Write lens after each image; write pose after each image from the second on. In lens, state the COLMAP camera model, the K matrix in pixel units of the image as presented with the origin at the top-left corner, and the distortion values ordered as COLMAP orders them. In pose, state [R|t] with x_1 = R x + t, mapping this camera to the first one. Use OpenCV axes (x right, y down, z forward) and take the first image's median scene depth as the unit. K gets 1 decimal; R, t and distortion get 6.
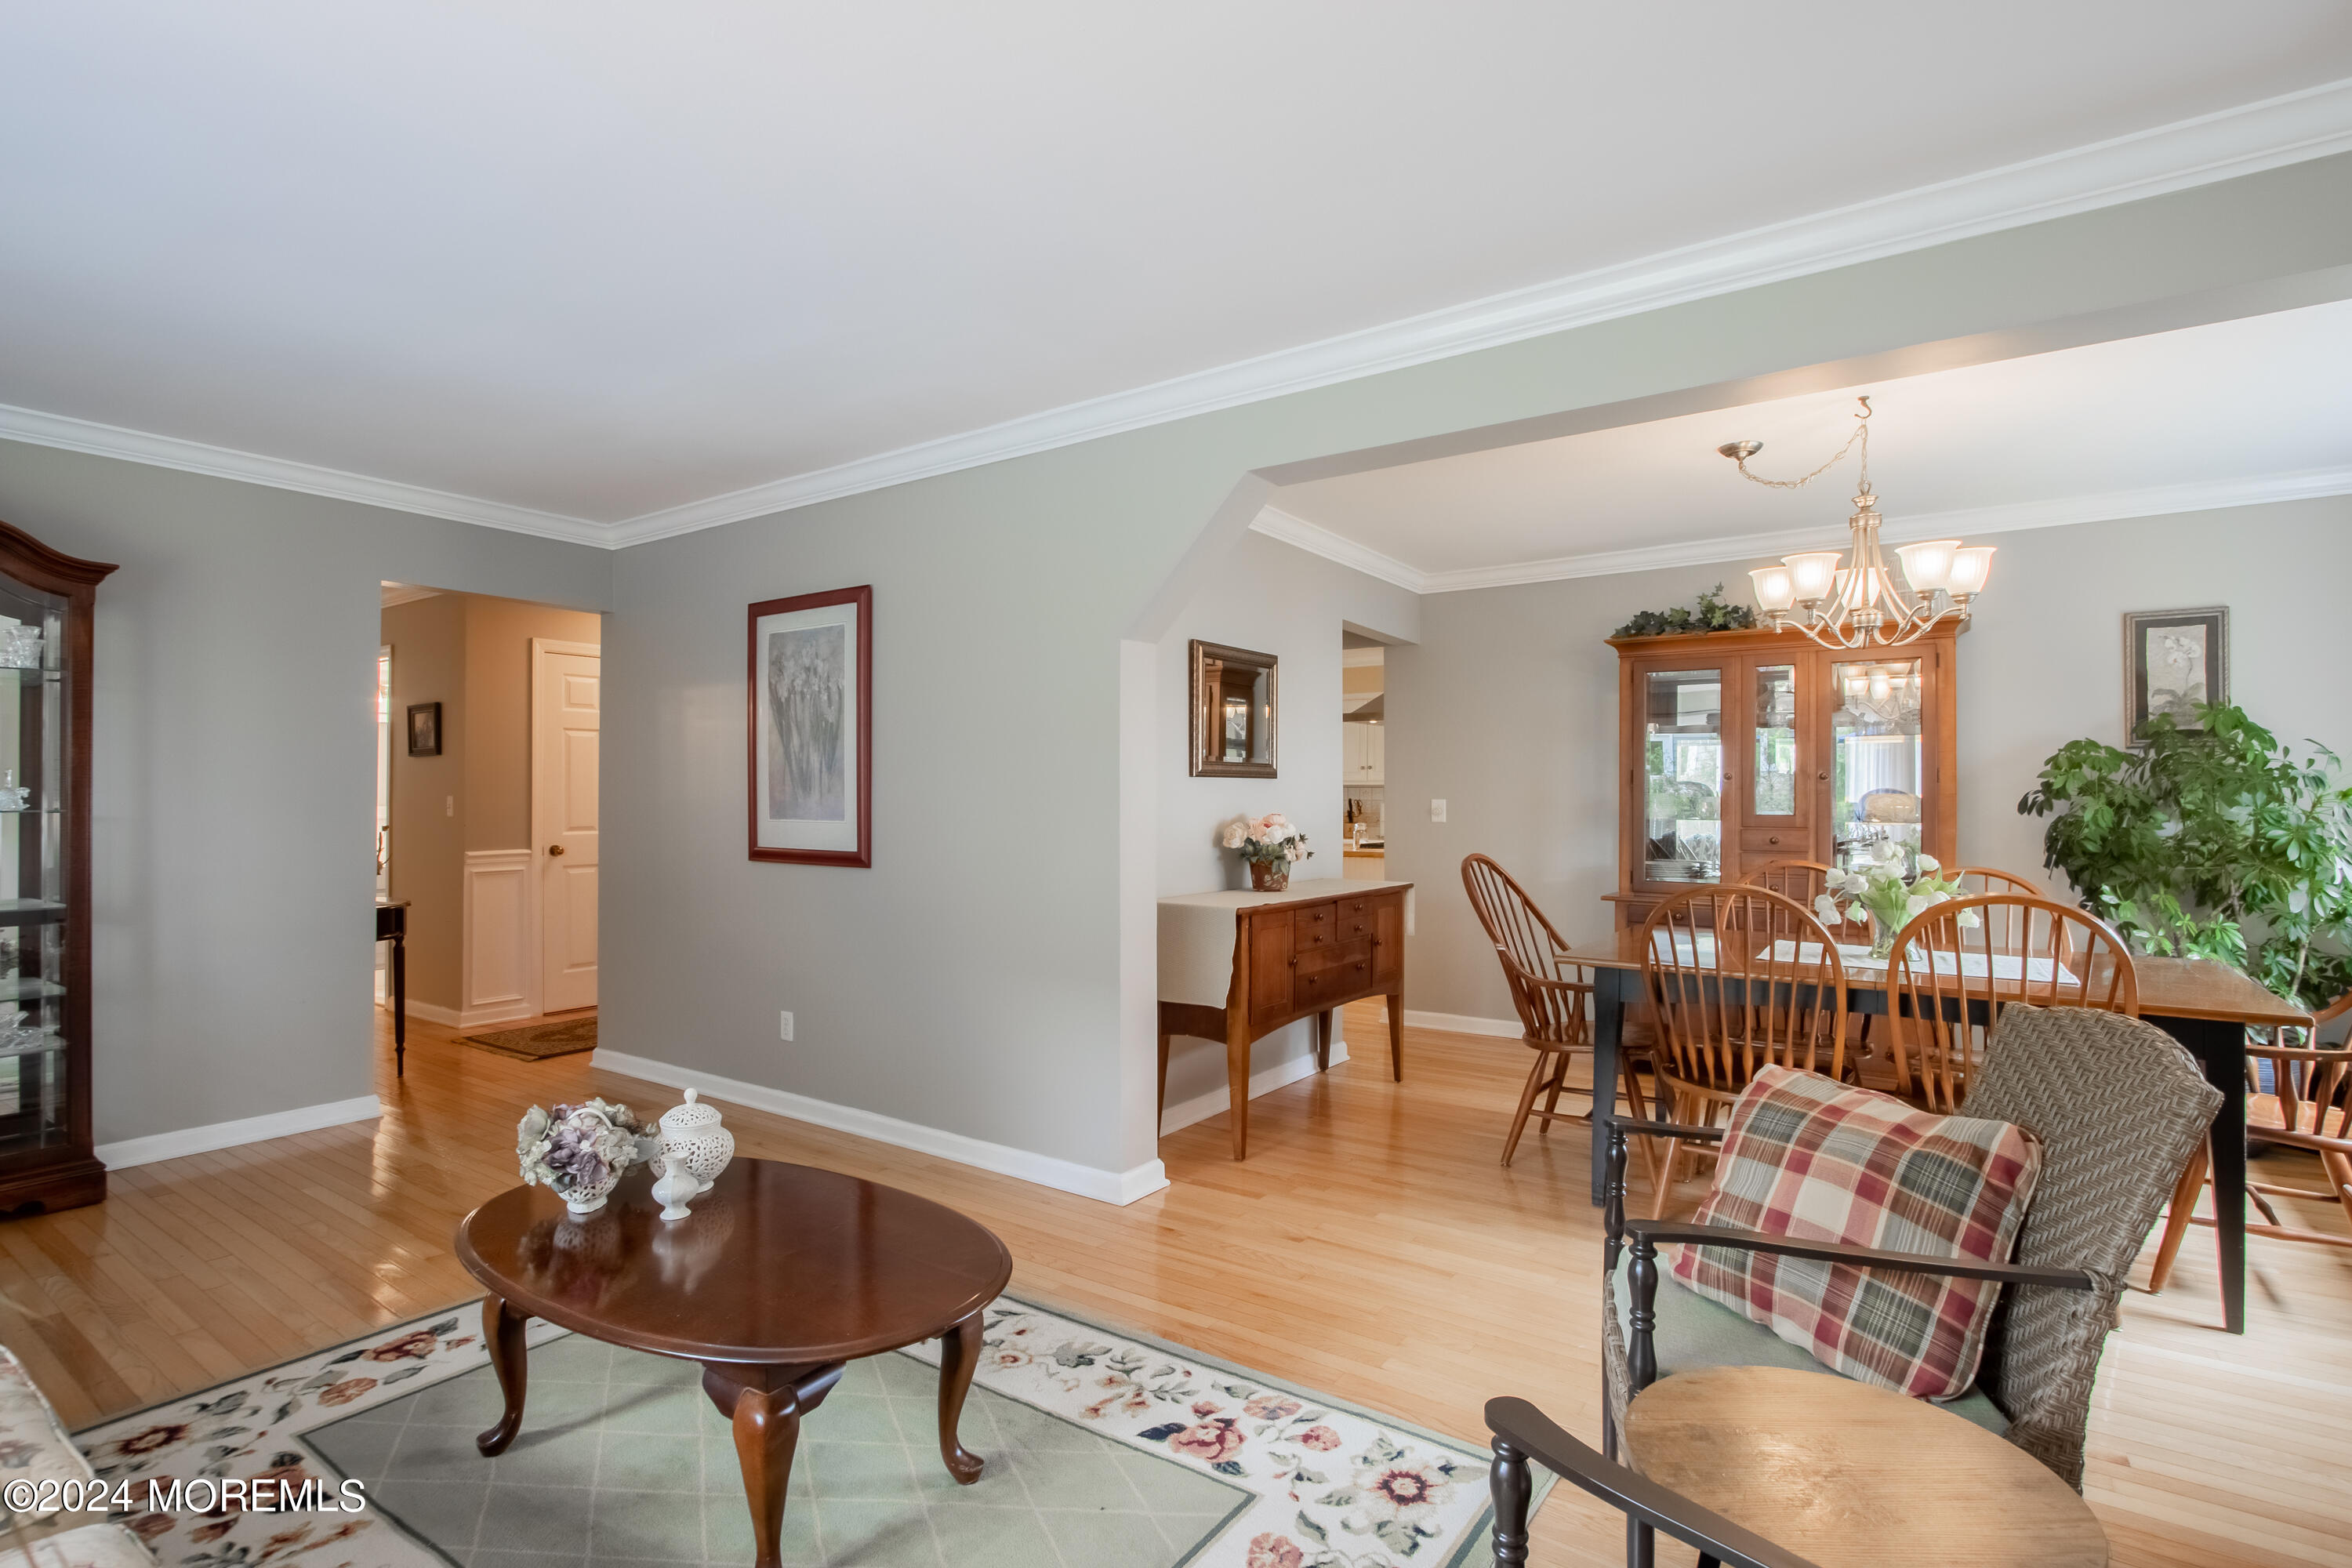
lens RADIAL K [[1125.9, 0, 1166.0], [0, 1125.9, 784.3], [0, 0, 1]] dist [-0.020260, 0.004077]
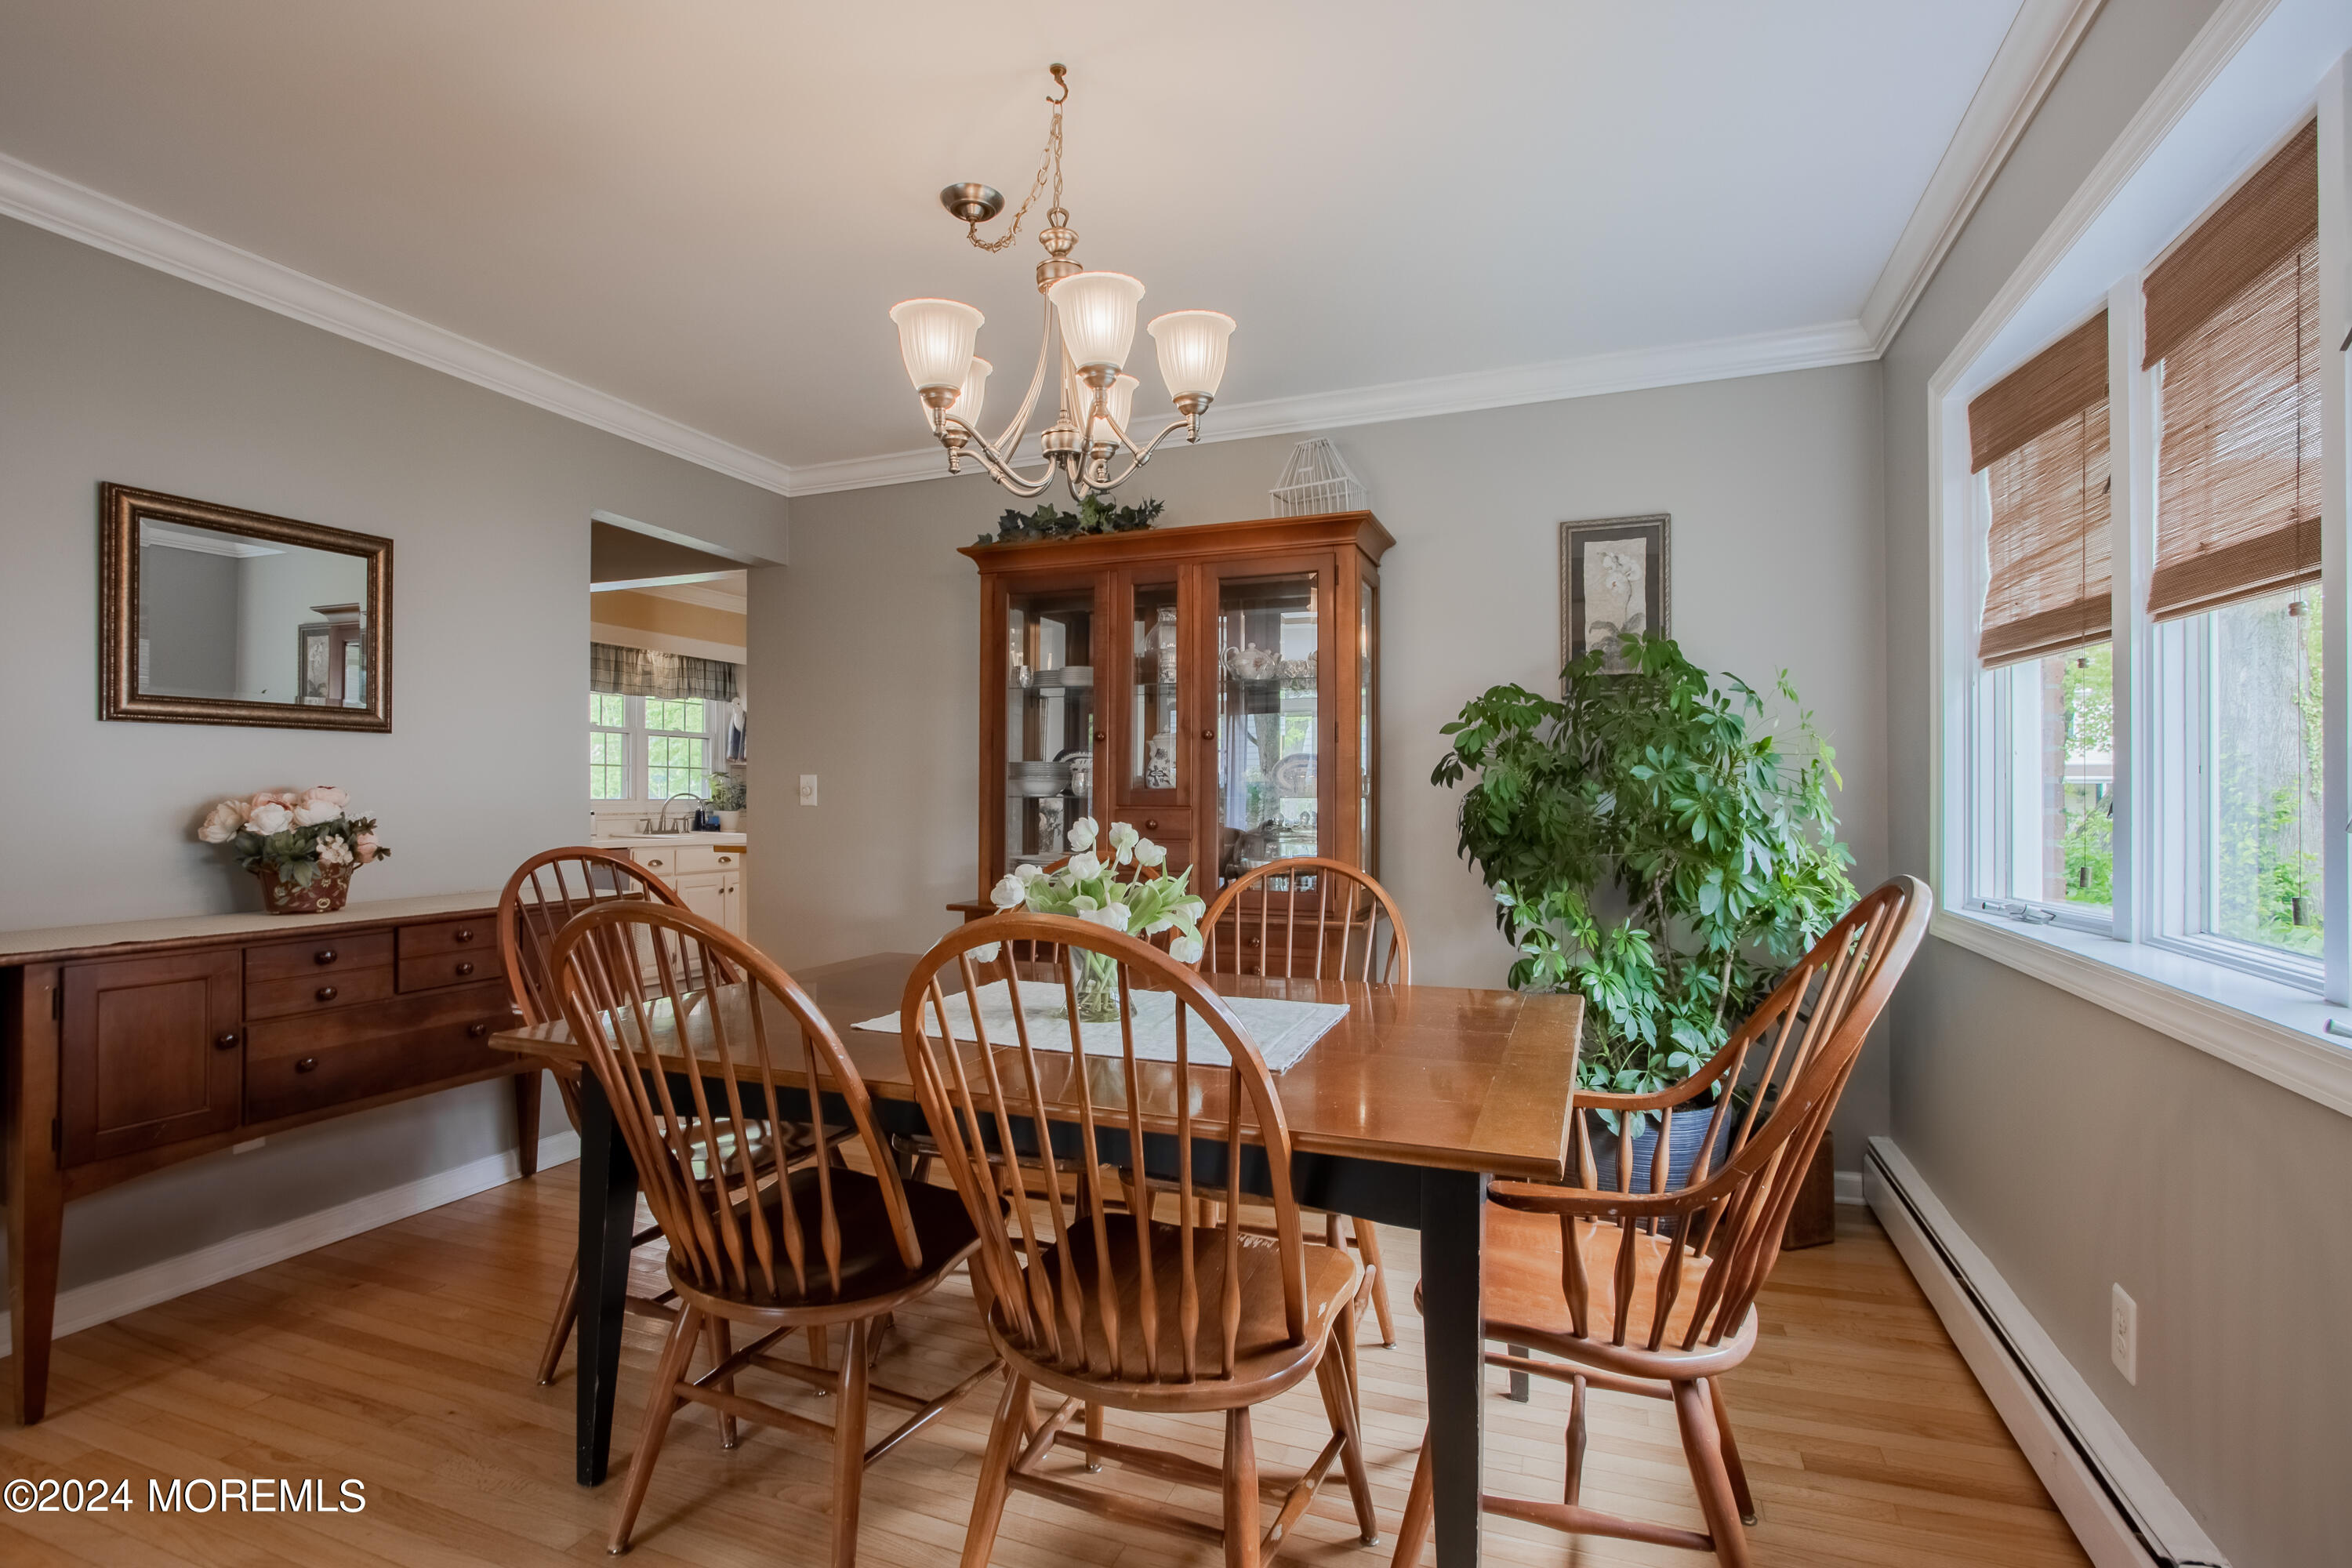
lens RADIAL K [[1139.5, 0, 1174.8], [0, 1139.5, 789.5], [0, 0, 1]] dist [-0.006605, 0.001309]
pose [[0.968469, -0.001580, 0.249129, 0.419663], [-0.000464, 0.999967, 0.008145, 0.024514], [-0.249134, -0.008004, 0.968436, 0.312615]]
